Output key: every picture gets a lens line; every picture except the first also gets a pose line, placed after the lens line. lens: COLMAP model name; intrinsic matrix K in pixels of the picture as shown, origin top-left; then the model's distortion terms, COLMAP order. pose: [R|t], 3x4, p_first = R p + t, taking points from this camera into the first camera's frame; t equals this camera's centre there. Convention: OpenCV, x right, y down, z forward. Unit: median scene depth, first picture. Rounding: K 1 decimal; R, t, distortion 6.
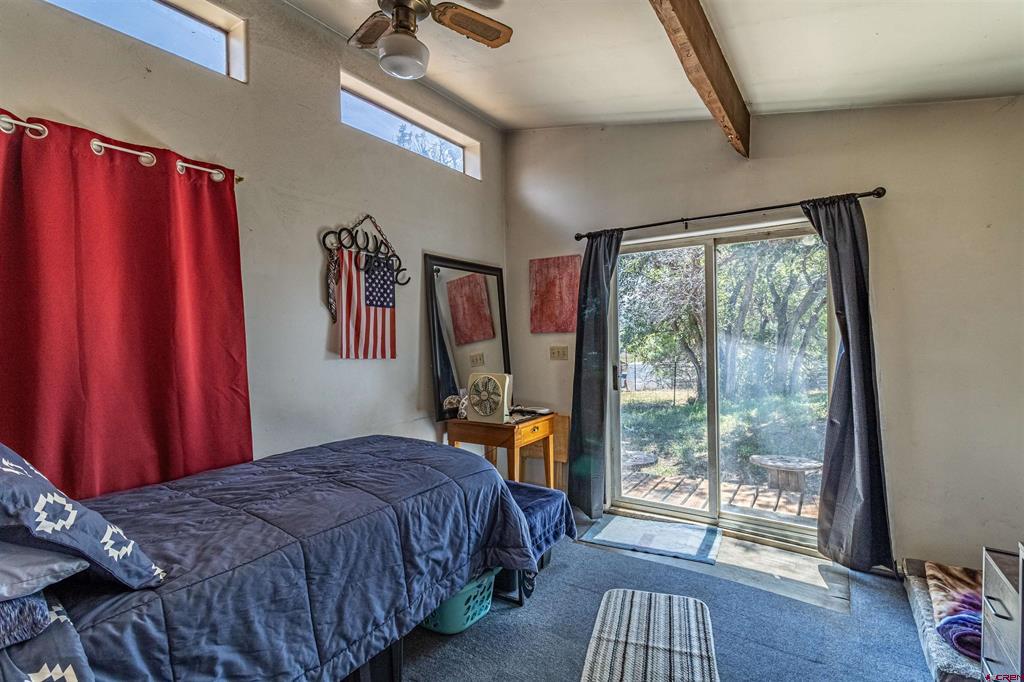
lens RADIAL K [[477.7, 0, 513.7], [0, 477.7, 340.0], [0, 0, 1]] dist [-0.001813, 0.000517]
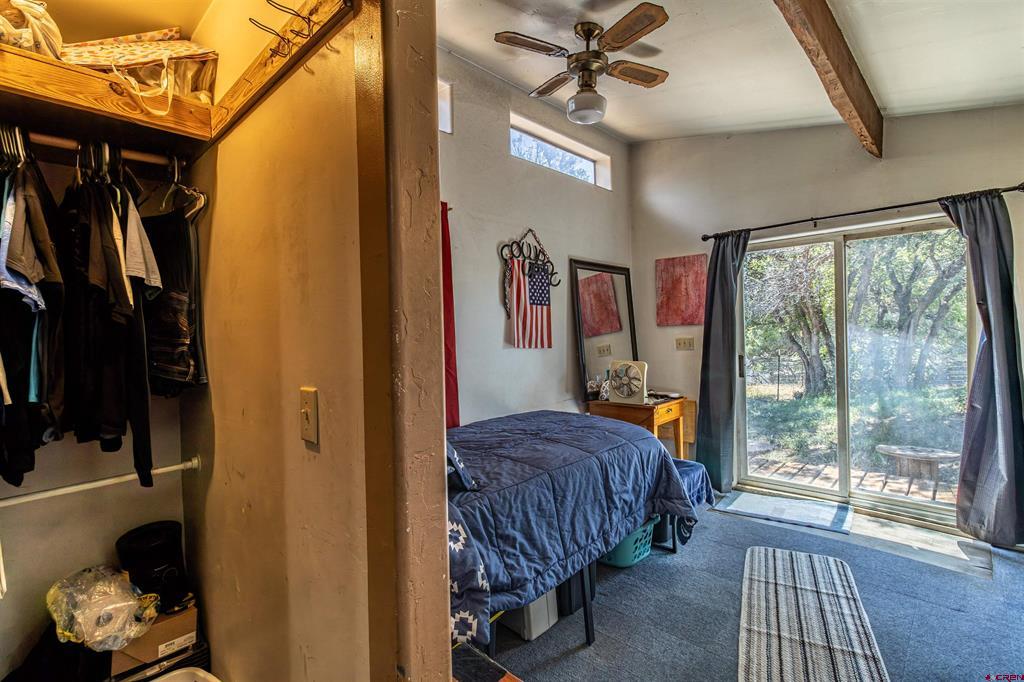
lens RADIAL K [[477.7, 0, 509.9], [0, 477.7, 339.2], [0, 0, 1]] dist [-0.001813, 0.000517]
pose [[0.985091, -0.005578, -0.171945, -0.153753], [0.007225, 0.999934, 0.008951, 0.005403], [0.171884, -0.010059, 0.985066, -0.206738]]
